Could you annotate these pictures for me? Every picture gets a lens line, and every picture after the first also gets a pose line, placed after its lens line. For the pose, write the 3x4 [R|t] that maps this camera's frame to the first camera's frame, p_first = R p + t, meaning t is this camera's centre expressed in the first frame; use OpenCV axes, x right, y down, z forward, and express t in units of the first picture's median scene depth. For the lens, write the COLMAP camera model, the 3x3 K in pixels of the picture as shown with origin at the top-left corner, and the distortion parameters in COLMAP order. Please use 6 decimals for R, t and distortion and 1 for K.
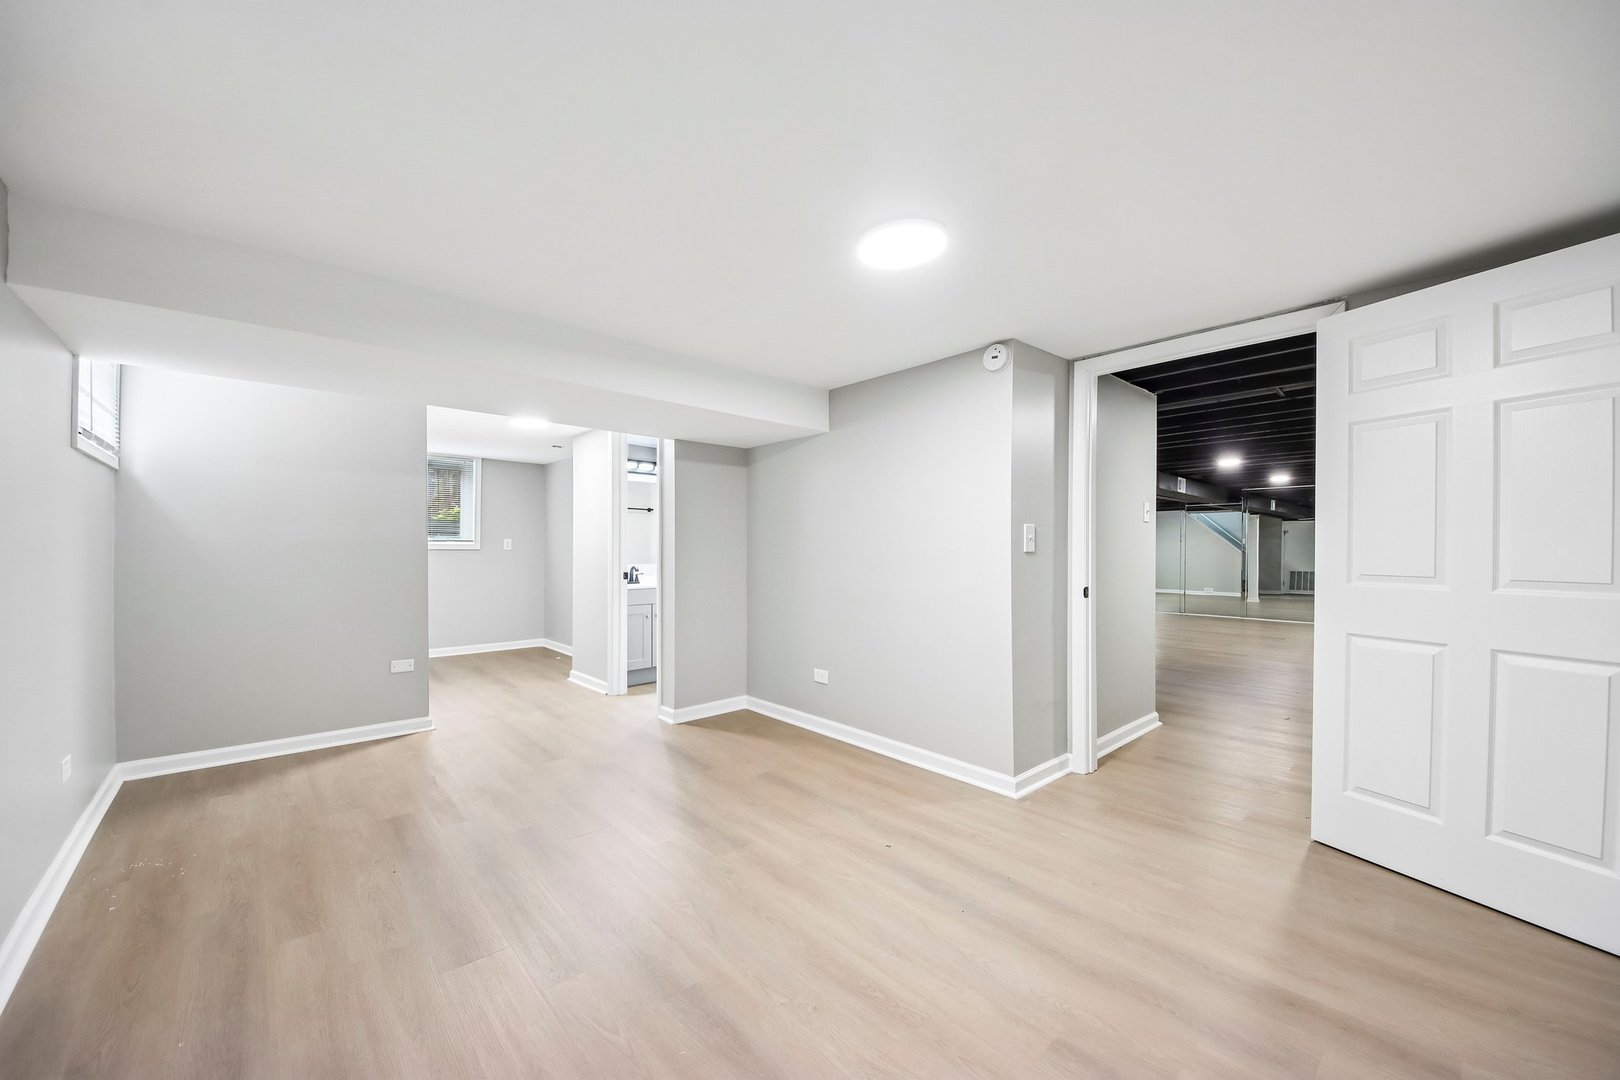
lens RADIAL K [[606.7, 0, 806.2], [0, 606.7, 549.6], [0, 0, 1]] dist [0.000937, -0.000694]
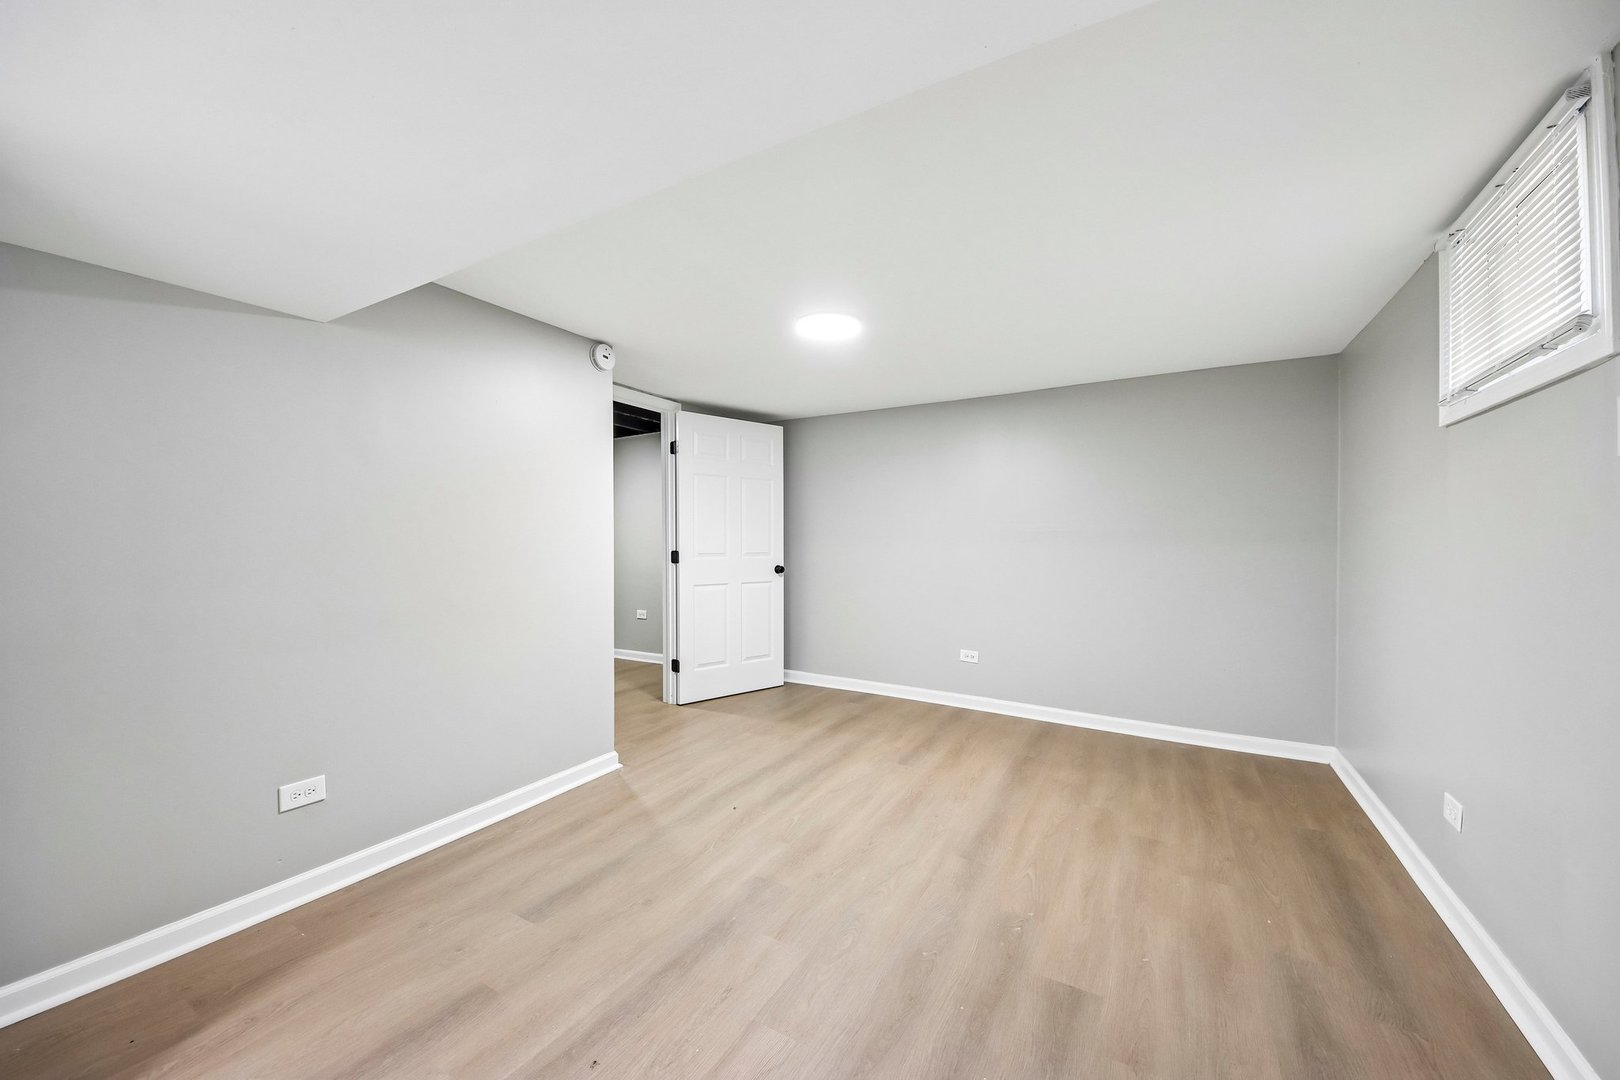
lens RADIAL K [[606.7, 0, 803.7], [0, 606.7, 538.7], [0, 0, 1]] dist [0.000937, -0.000694]
pose [[-0.324712, 0.003832, 0.945805, -1.036695], [-0.002157, 0.999986, -0.004792, 0.001565], [-0.945811, -0.003596, -0.324699, 1.348090]]
